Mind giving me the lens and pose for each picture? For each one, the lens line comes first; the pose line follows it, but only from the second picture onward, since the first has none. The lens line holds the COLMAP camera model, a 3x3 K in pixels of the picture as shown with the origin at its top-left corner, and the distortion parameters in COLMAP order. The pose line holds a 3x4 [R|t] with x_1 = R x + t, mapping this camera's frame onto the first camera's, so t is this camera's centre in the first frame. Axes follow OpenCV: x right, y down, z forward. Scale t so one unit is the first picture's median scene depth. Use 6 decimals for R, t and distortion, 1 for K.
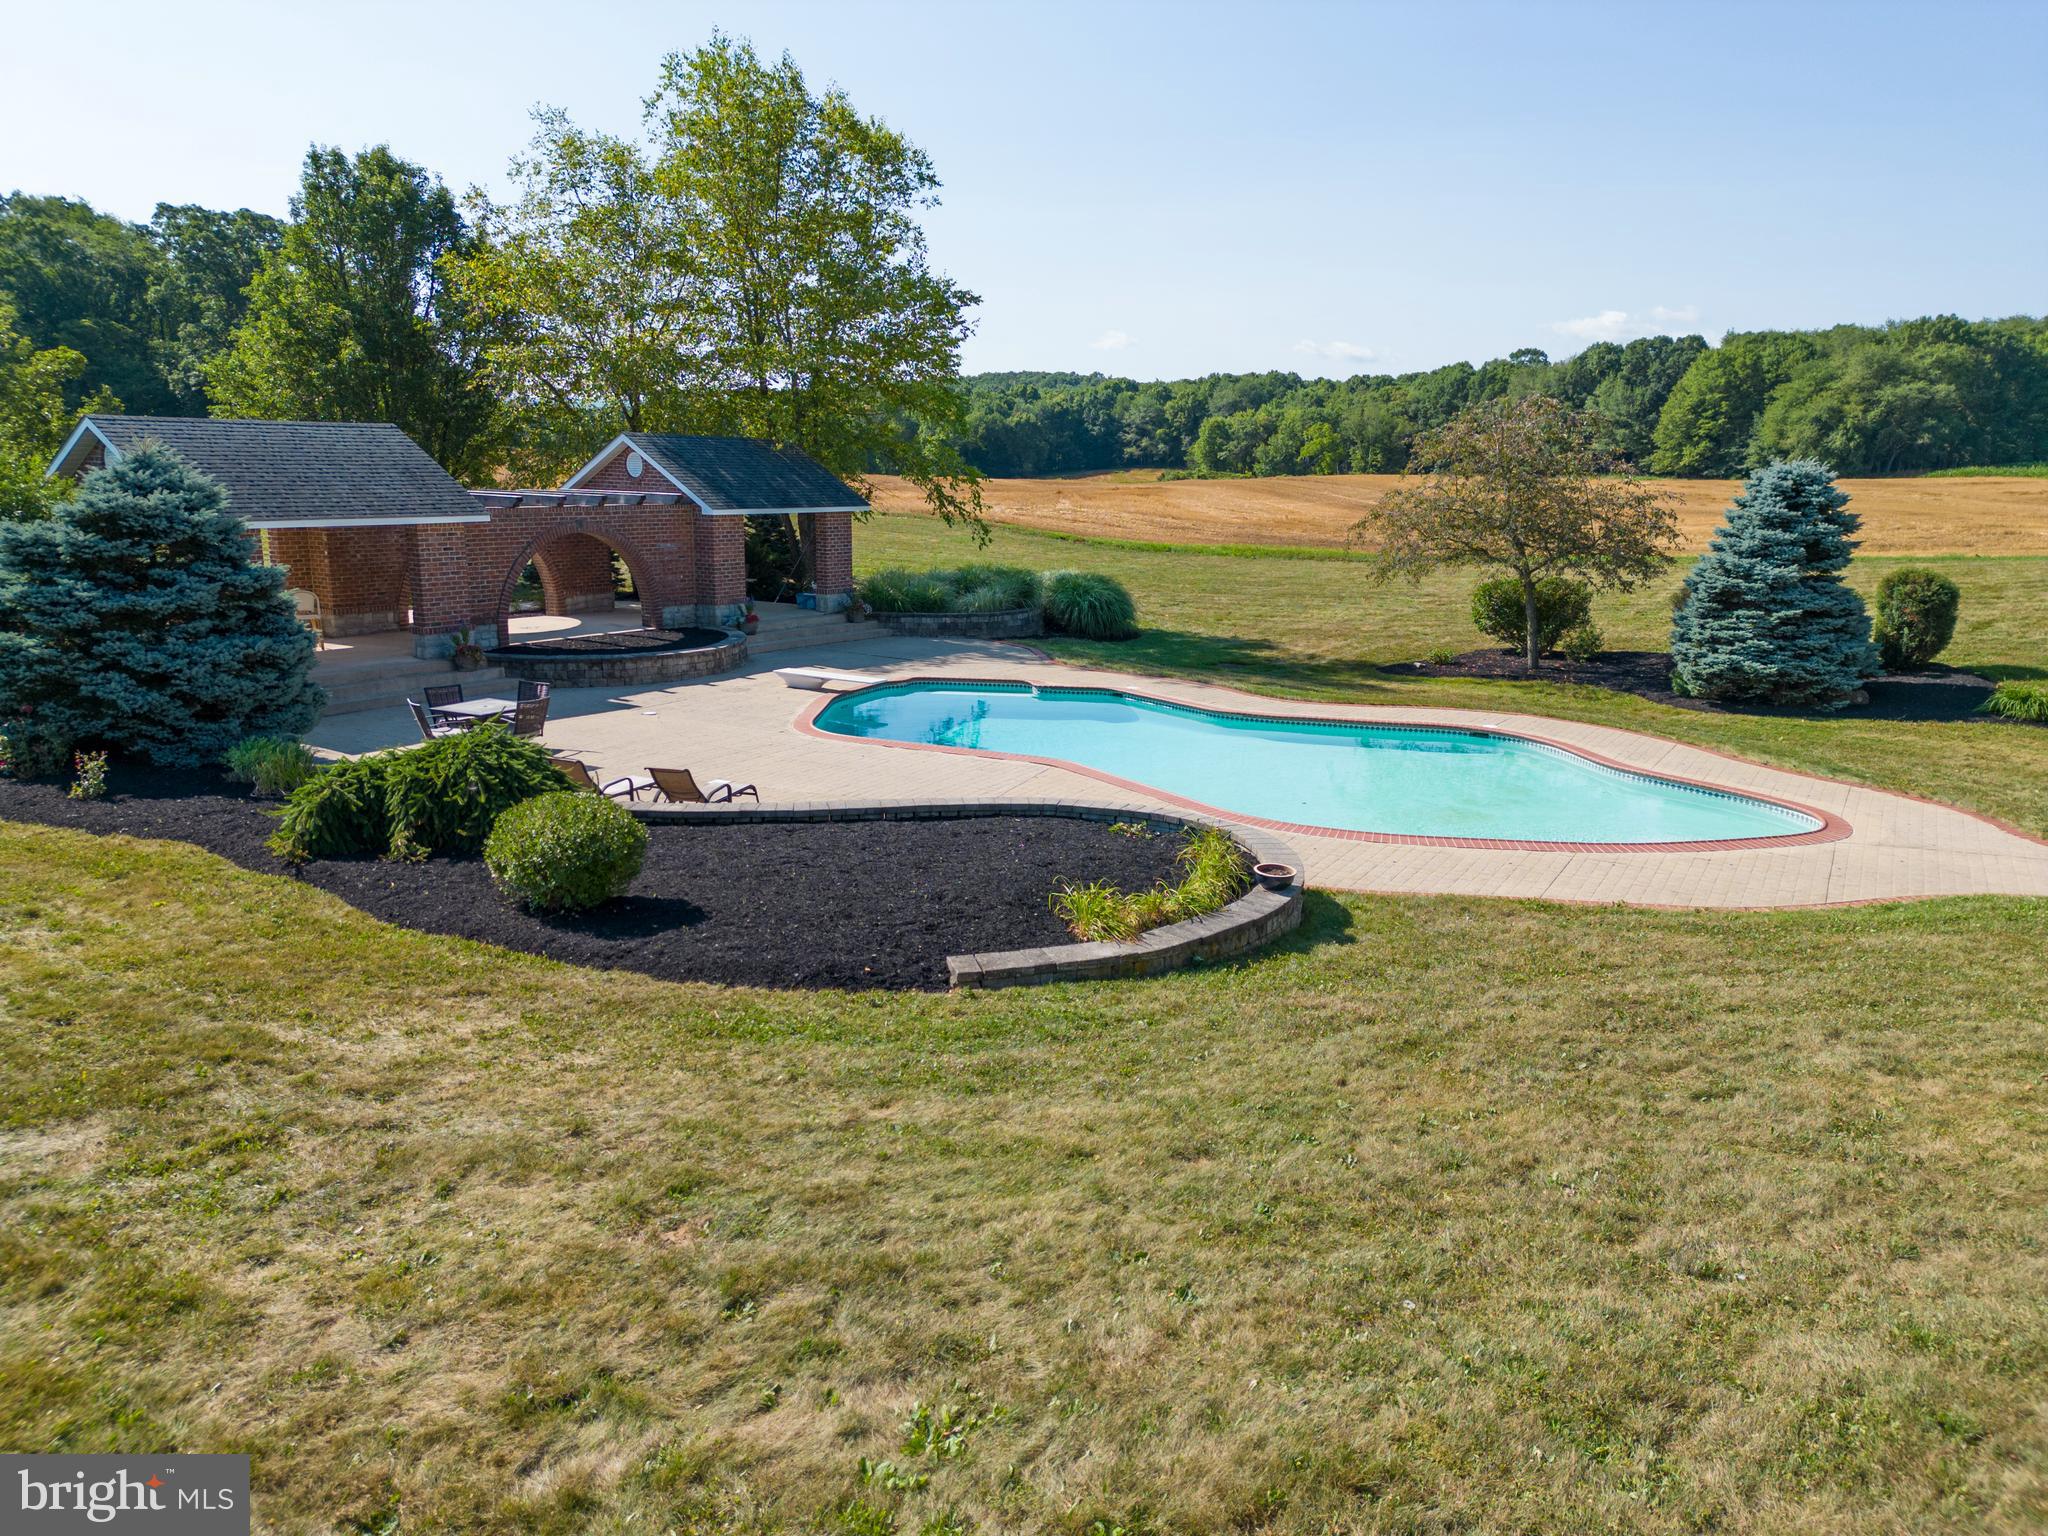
lens RADIAL K [[1436.6, 0, 1023.3], [0, 1436.6, 768.9], [0, 0, 1]] dist [0.067658, -0.060733]
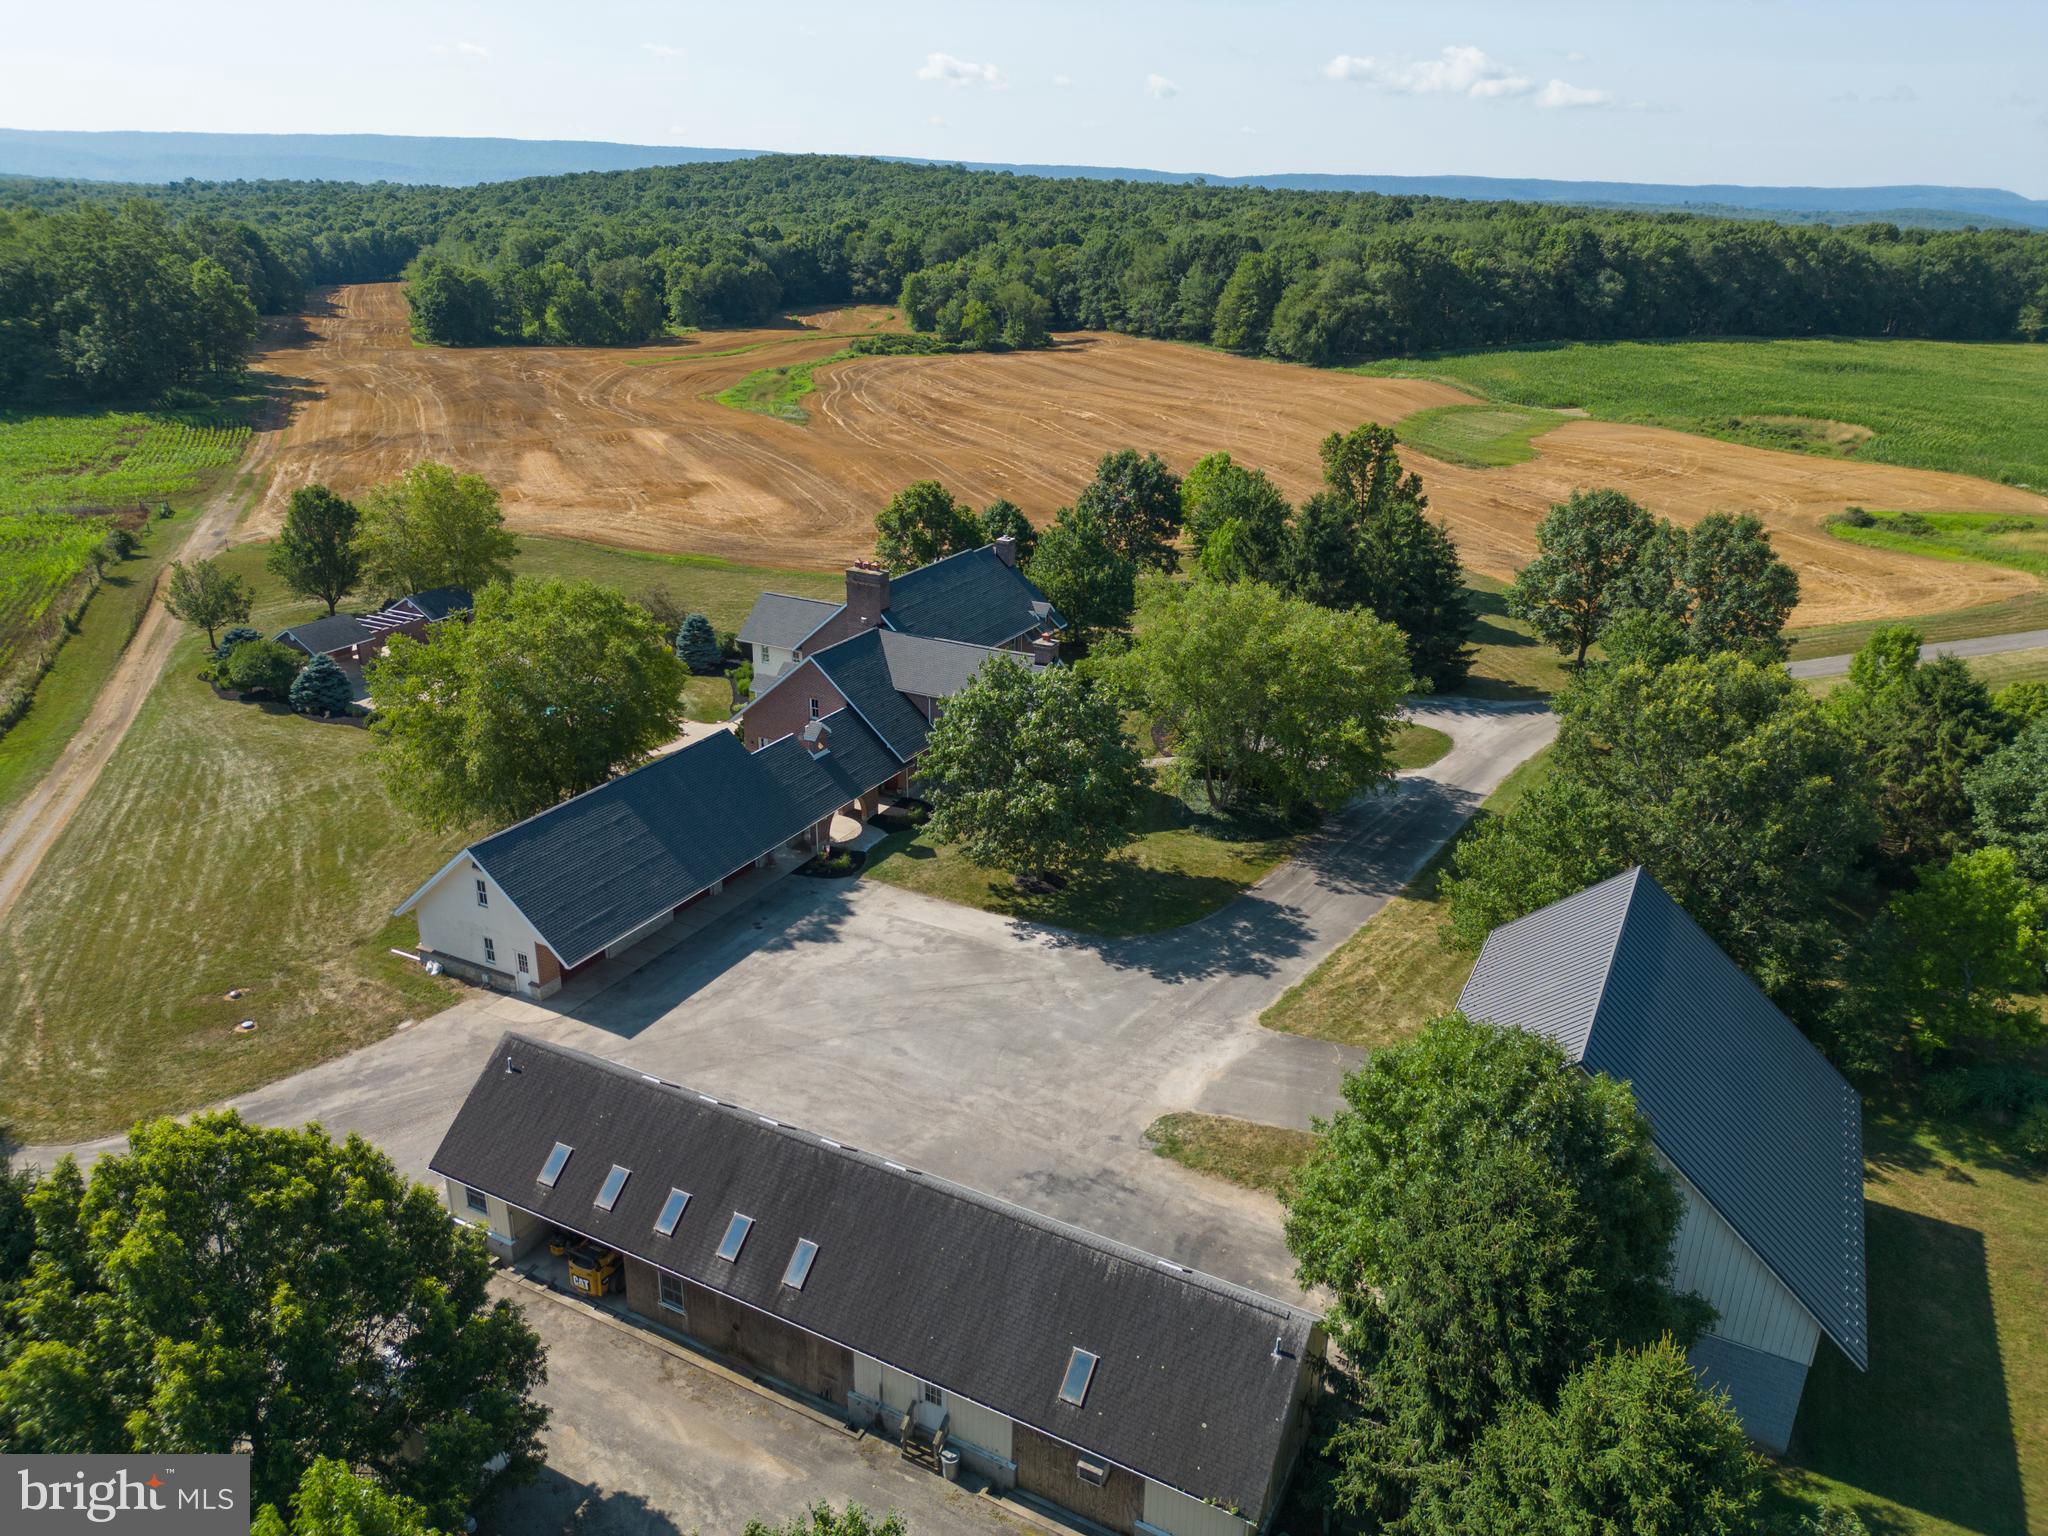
lens RADIAL K [[1436.6, 0, 1020.8], [0, 1436.6, 761.5], [0, 0, 1]] dist [0.067658, -0.060733]
pose [[0.993338, -0.043077, 0.106883, 0.093685], [0.025621, 0.986847, 0.159611, -0.042313], [-0.112353, -0.155809, 0.981377, -0.312605]]
